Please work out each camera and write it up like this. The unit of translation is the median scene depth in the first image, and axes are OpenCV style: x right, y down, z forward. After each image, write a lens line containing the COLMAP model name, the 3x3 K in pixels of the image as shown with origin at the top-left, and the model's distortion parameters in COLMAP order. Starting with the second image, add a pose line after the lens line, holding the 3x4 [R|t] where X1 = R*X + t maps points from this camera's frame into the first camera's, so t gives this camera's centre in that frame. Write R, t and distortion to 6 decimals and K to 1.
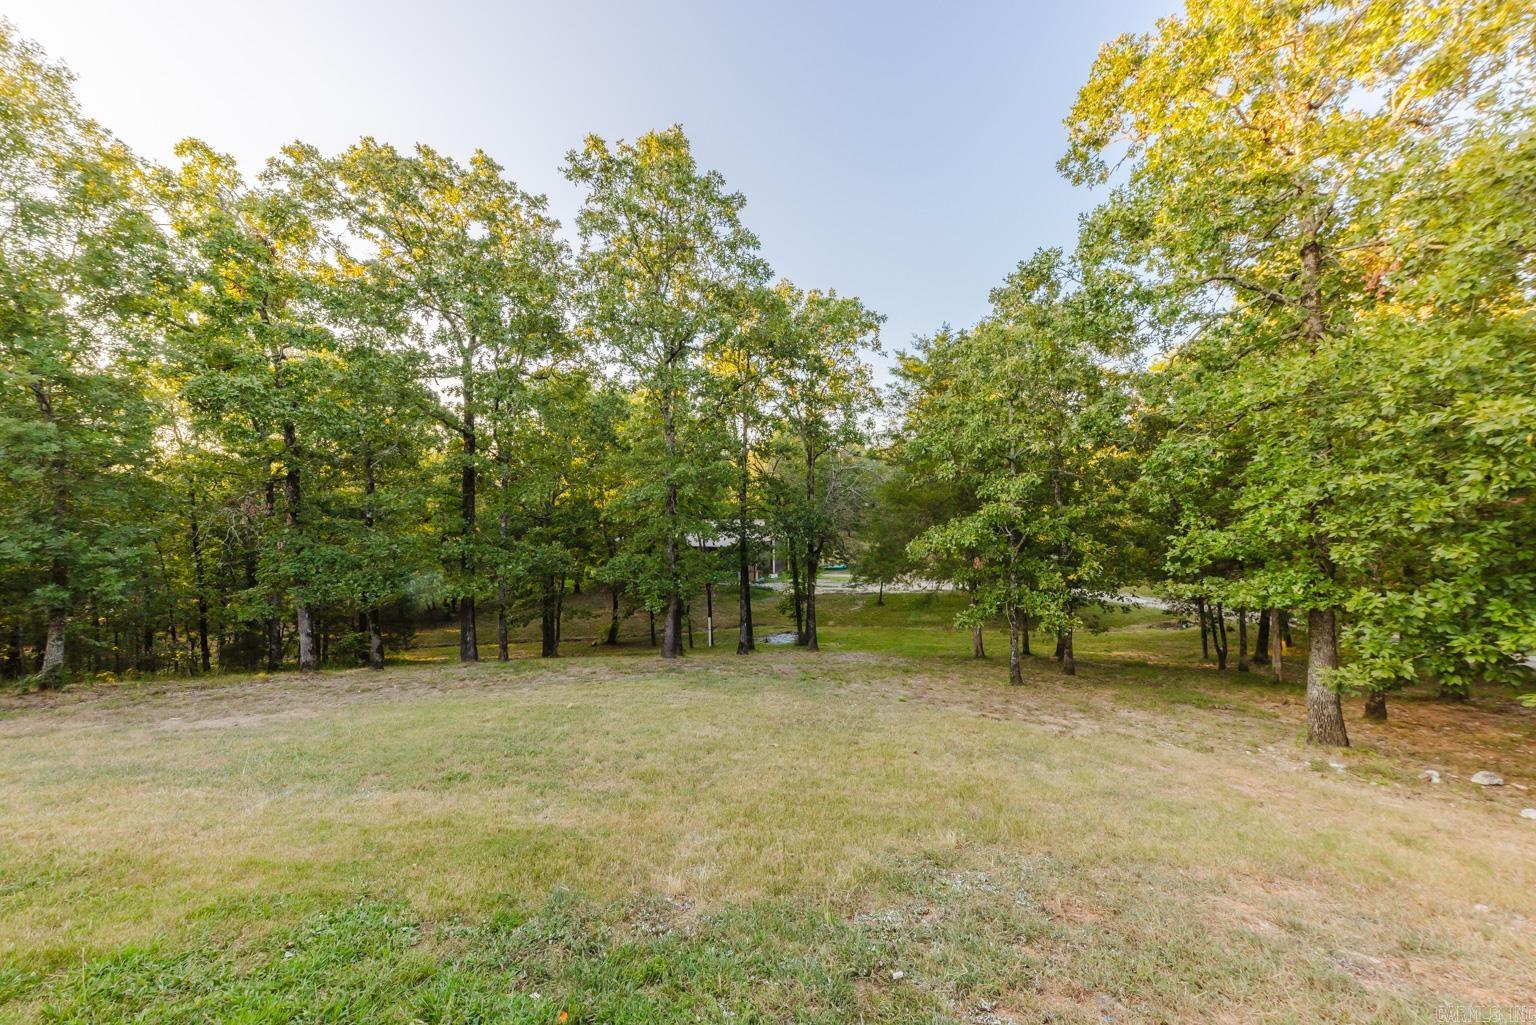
lens RADIAL K [[521.8, 0, 769.4], [0, 521.8, 509.8], [0, 0, 1]] dist [-0.000254, -0.000009]
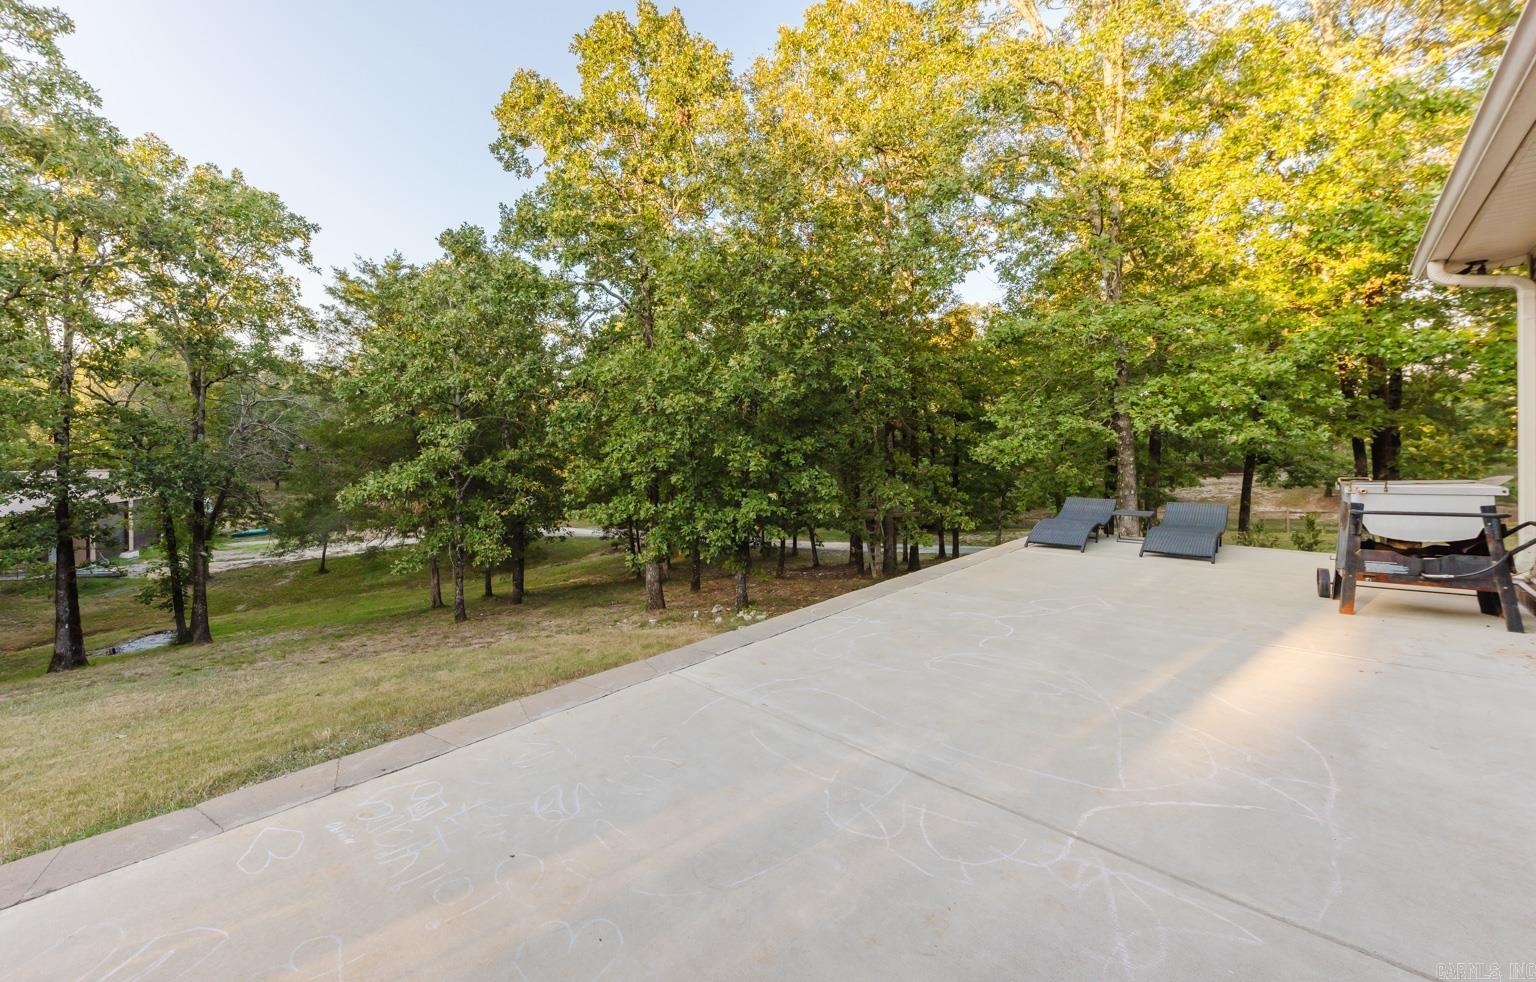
lens RADIAL K [[588.4, 0, 735.8], [0, 588.4, 443.9], [0, 0, 1]] dist [0.002589, -0.001957]
pose [[0.692181, 0.003217, 0.721717, 0.002709], [0.005484, 0.999938, -0.009717, -0.003798], [-0.721703, 0.010684, 0.692120, -0.151329]]
